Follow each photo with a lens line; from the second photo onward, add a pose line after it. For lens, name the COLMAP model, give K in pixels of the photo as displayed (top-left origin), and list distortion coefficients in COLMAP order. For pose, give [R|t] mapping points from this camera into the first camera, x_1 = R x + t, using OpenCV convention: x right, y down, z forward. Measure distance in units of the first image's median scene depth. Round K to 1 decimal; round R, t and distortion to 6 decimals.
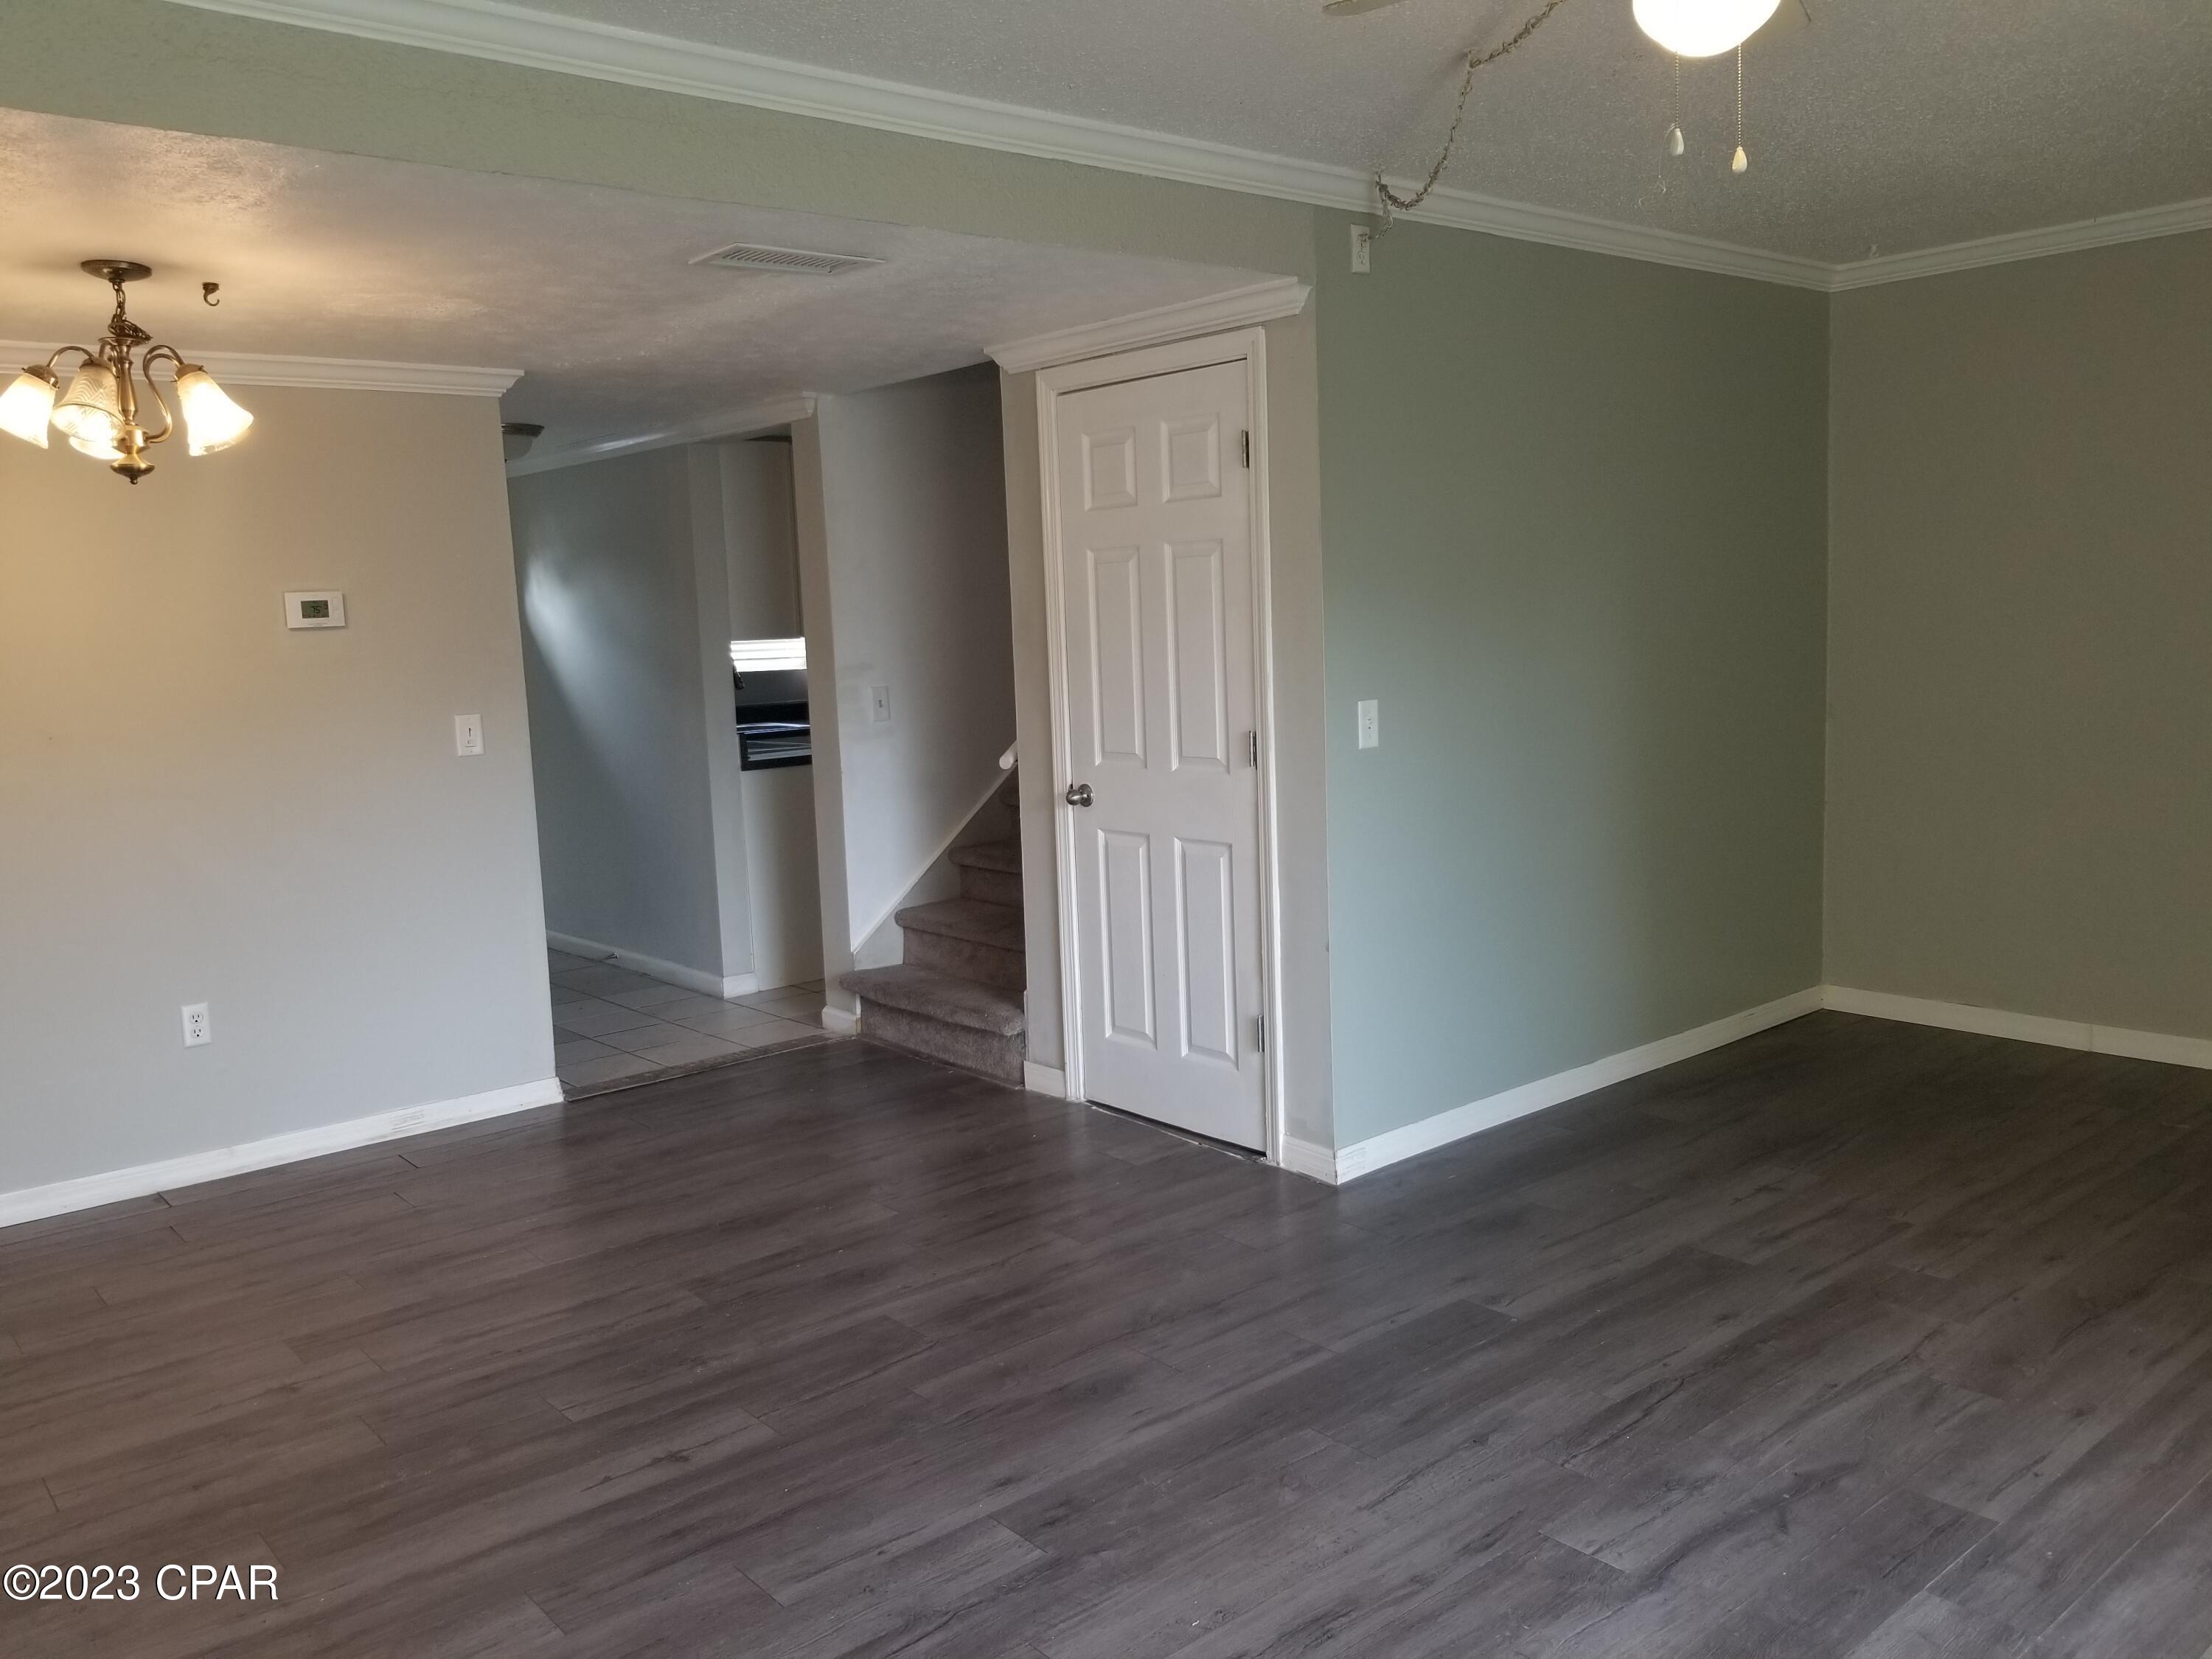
lens RADIAL K [[1739.3, 0, 1109.4], [0, 1739.3, 829.0], [0, 0, 1]] dist [0.001226, -0.007272]
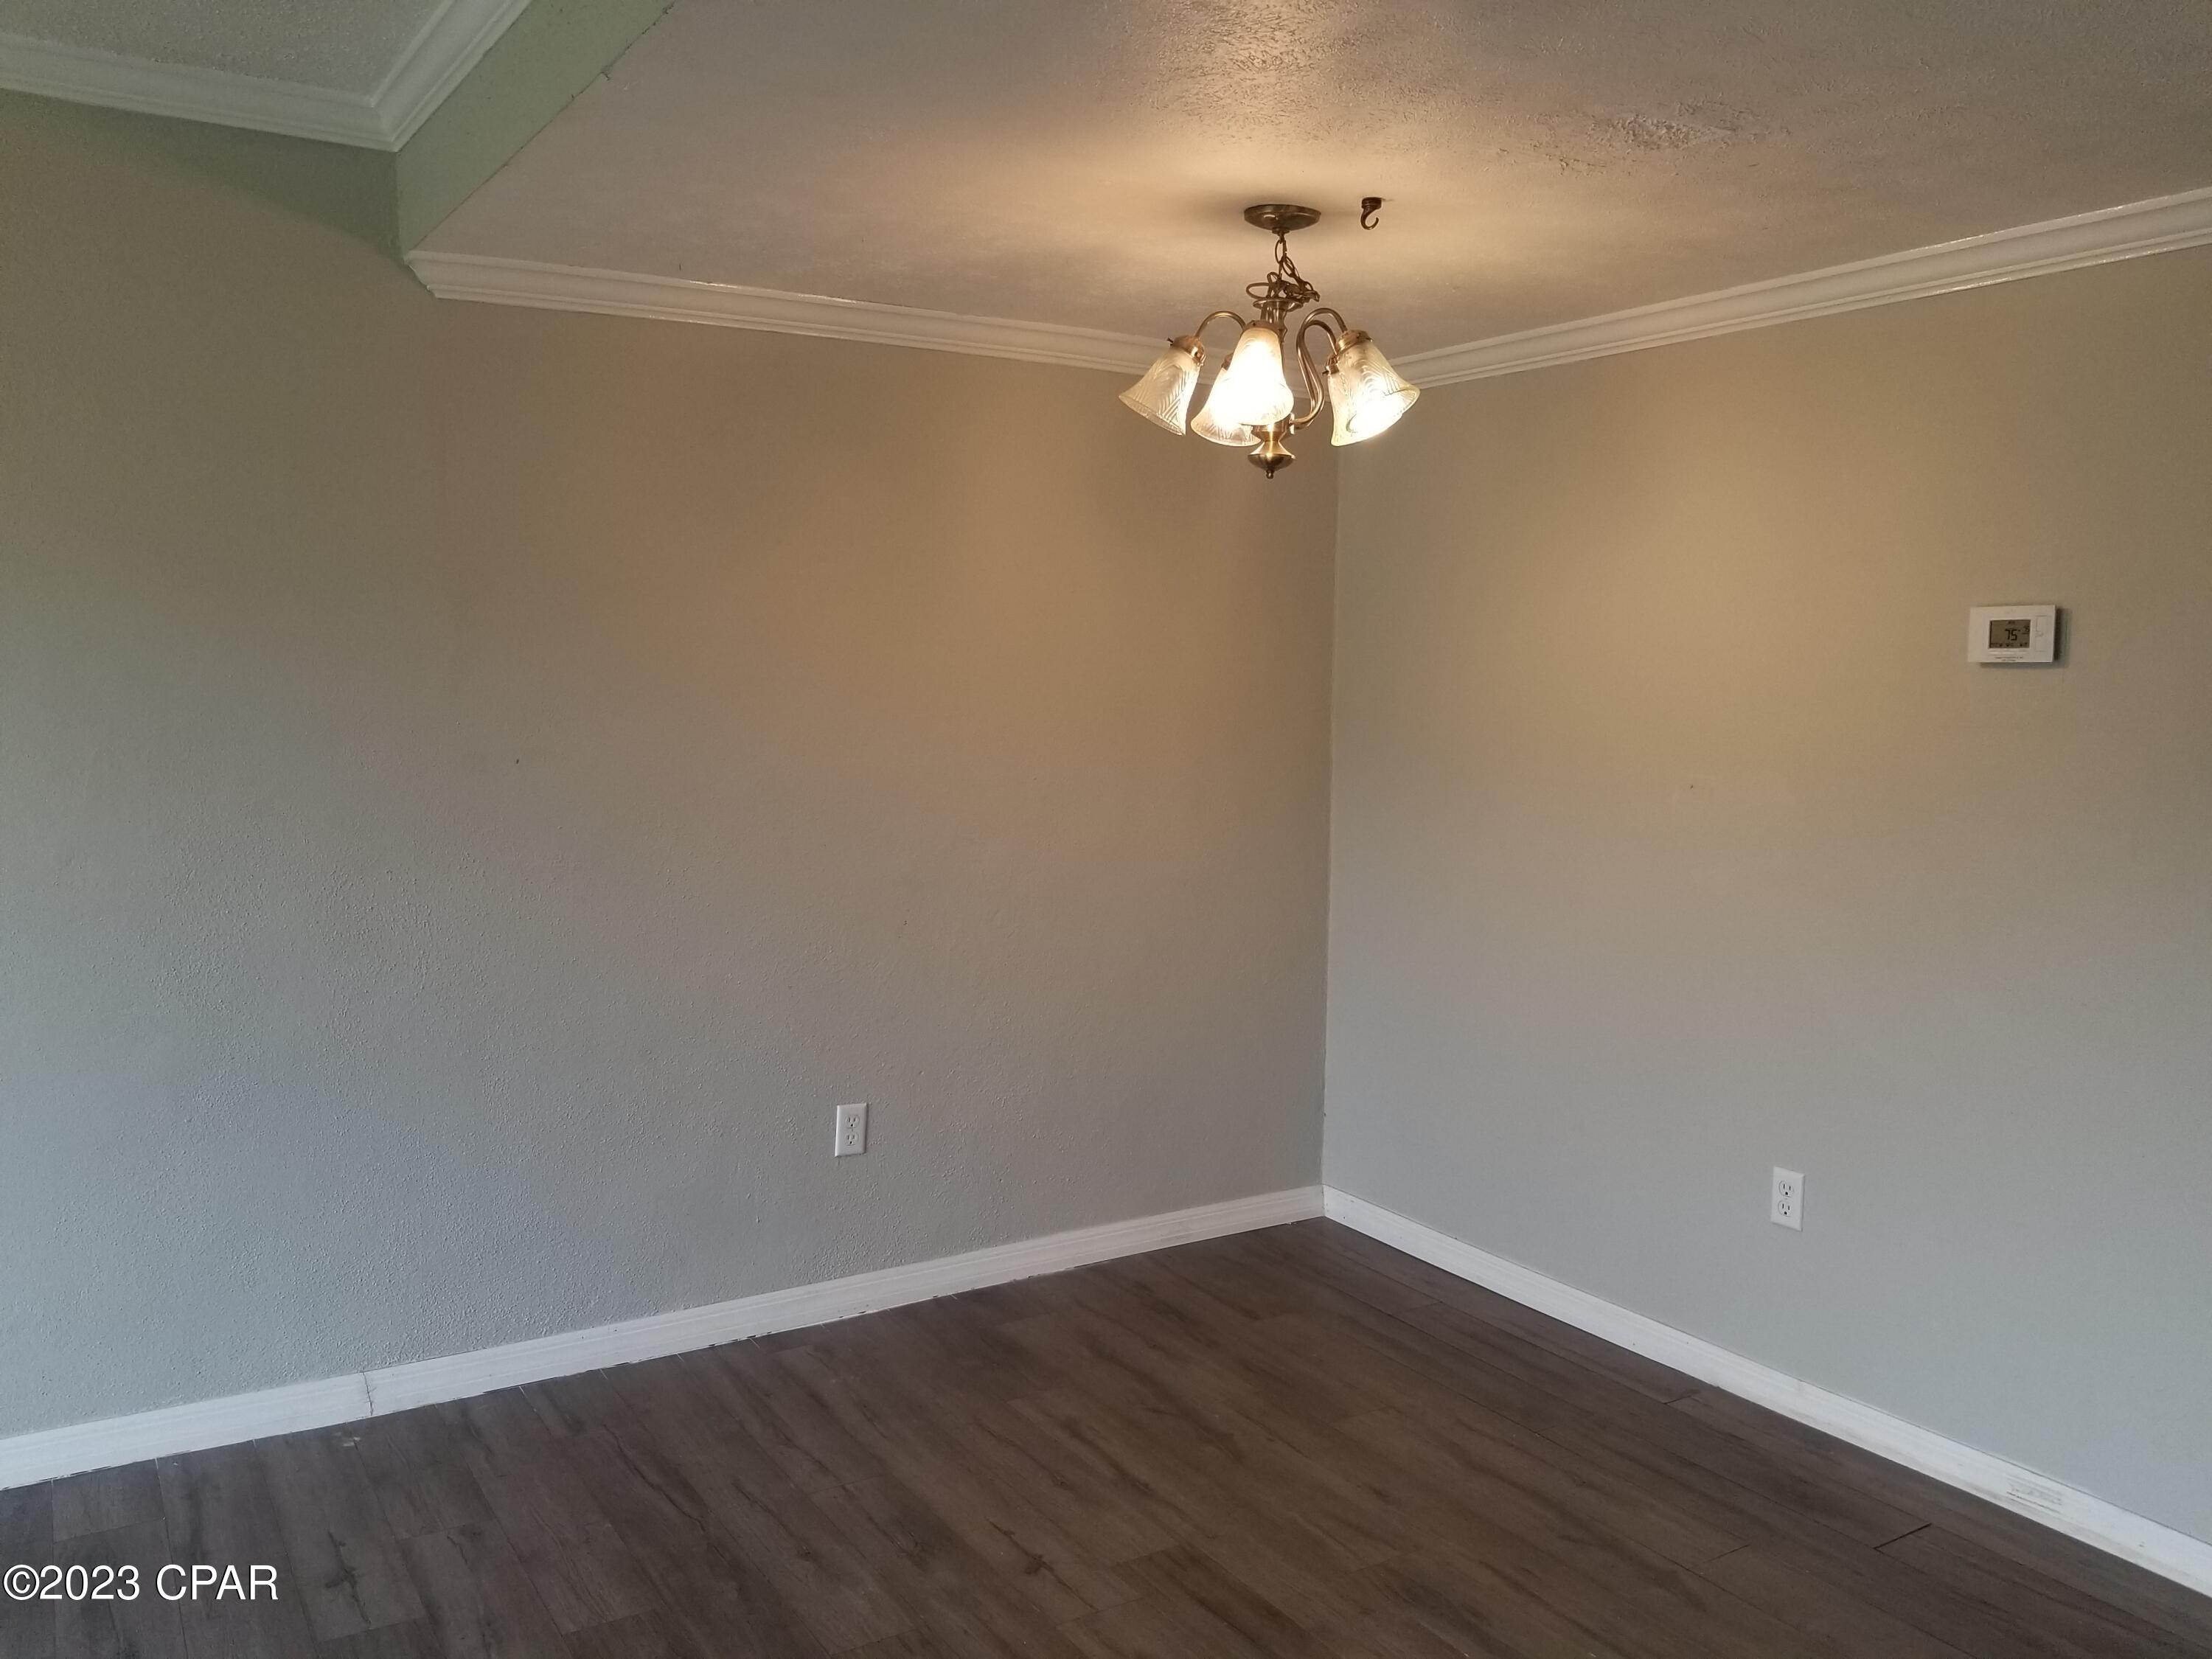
lens RADIAL K [[1729.2, 0, 1094.1], [0, 1729.2, 812.8], [0, 0, 1]] dist [0.005173, -0.005325]
pose [[-0.149541, 0.120494, -0.981386, 0.286675], [-0.131186, 0.981354, 0.140480, -0.149150], [0.980014, 0.149752, -0.130945, 1.066271]]
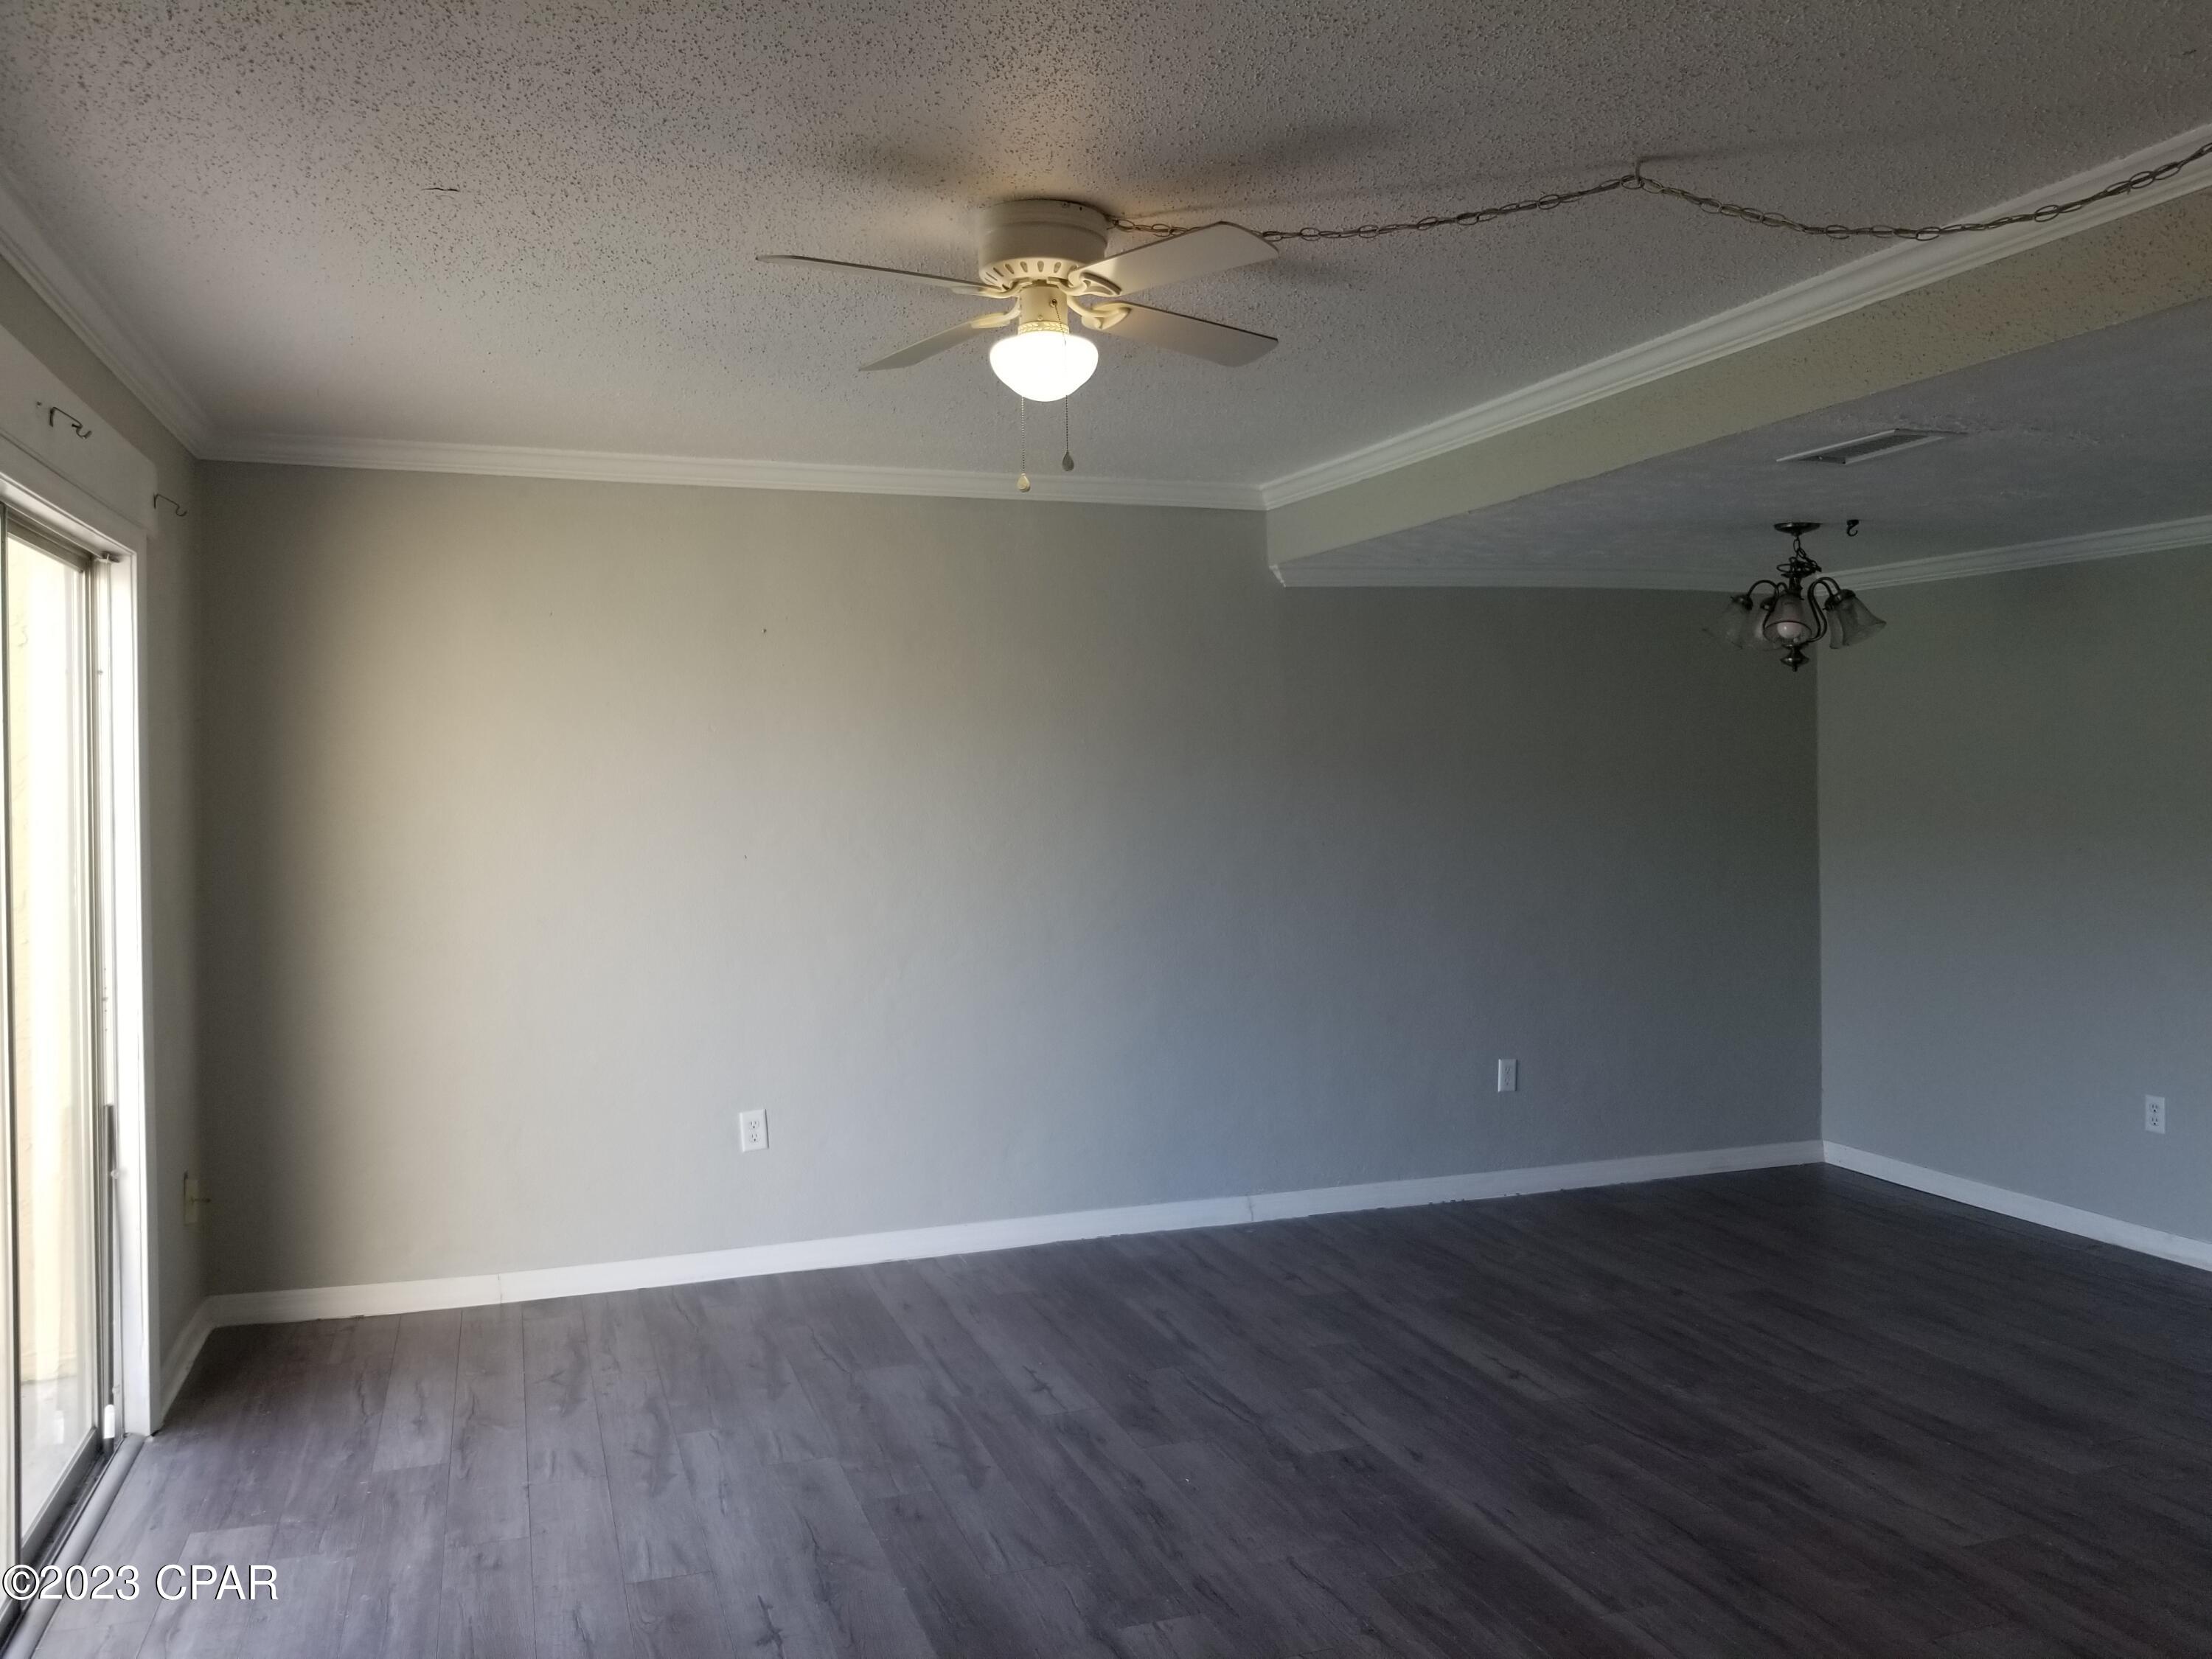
lens RADIAL K [[1744.5, 0, 1111.6], [0, 1744.5, 770.0], [0, 0, 1]] dist [0.001759, -0.001046]
pose [[-0.356392, 0.043344, -0.933331, 1.034466], [-0.095859, 0.991956, 0.082671, -0.186577], [0.929406, 0.118932, -0.349370, 1.003376]]
